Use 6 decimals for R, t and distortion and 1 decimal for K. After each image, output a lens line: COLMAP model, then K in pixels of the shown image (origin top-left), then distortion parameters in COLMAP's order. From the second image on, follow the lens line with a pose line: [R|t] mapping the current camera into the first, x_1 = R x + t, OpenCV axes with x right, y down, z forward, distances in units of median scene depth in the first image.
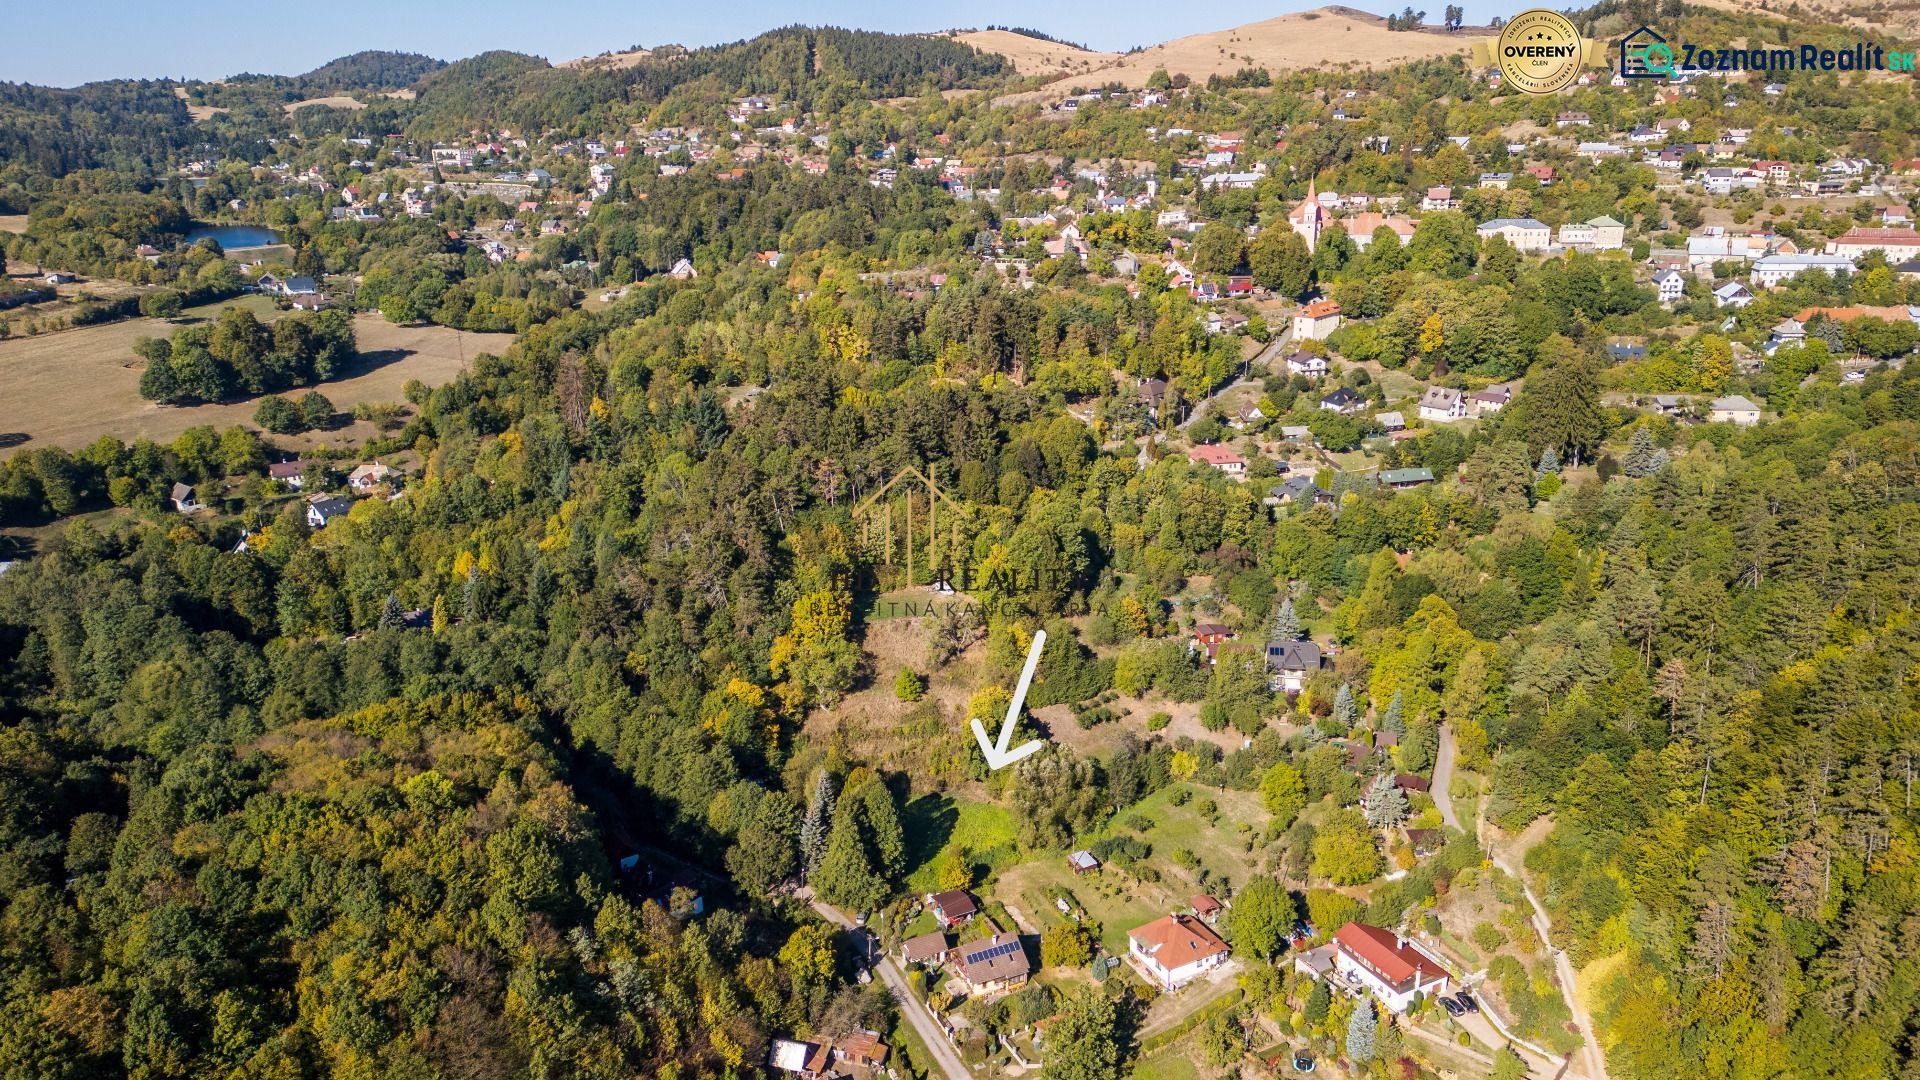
lens RADIAL K [[1350.1, 0, 964.9], [0, 1350.1, 505.6], [0, 0, 1]] dist [0.072080, -0.066127]
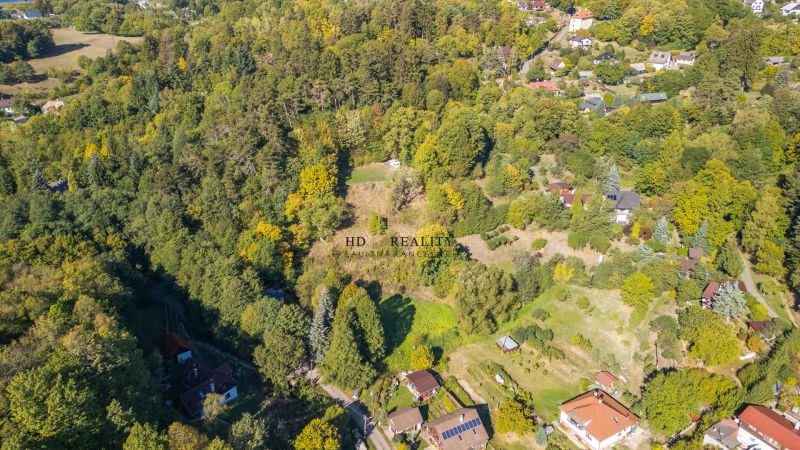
lens RADIAL K [[562.5, 0, 398.0], [0, 562.5, 219.4], [0, 0, 1]] dist [0.072080, -0.066127]
pose [[0.999126, -0.017775, 0.037824, -0.041237], [0.012573, 0.990957, 0.133590, 0.041502], [-0.039856, -0.132997, 0.990315, 0.358395]]
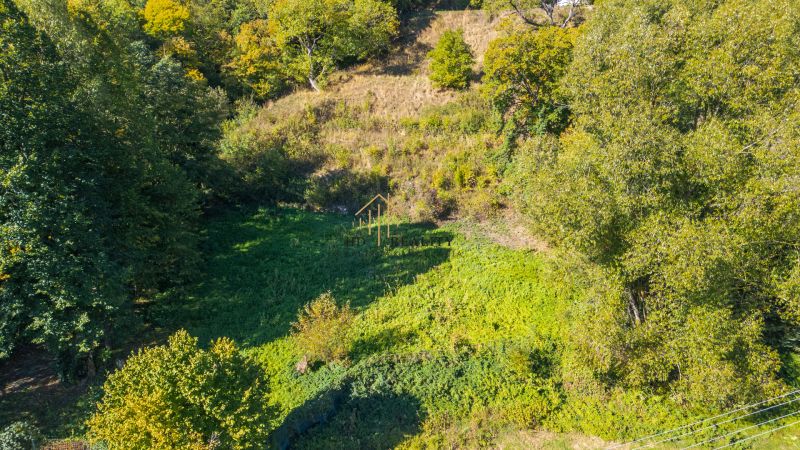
lens RADIAL K [[562.5, 0, 399.5], [0, 562.5, 226.4], [0, 0, 1]] dist [0.072080, -0.066127]
pose [[0.905599, 0.136415, -0.401599, 0.045023], [-0.123108, 0.990644, 0.058895, 0.188743], [0.405876, -0.003895, 0.913920, 0.754079]]
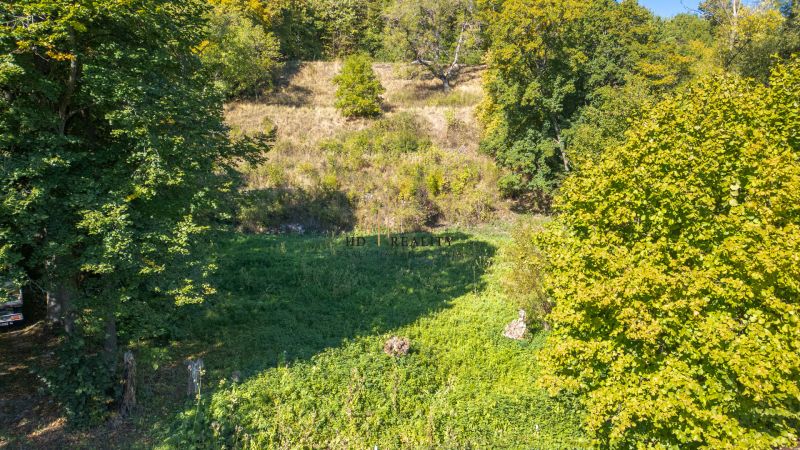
lens RADIAL K [[562.5, 0, 399.6], [0, 562.5, 229.6], [0, 0, 1]] dist [0.072080, -0.066127]
pose [[0.999811, 0.010776, -0.016162, -0.021786], [-0.013480, 0.983966, -0.177847, 0.222875], [0.013986, 0.178031, 0.983925, 0.778972]]
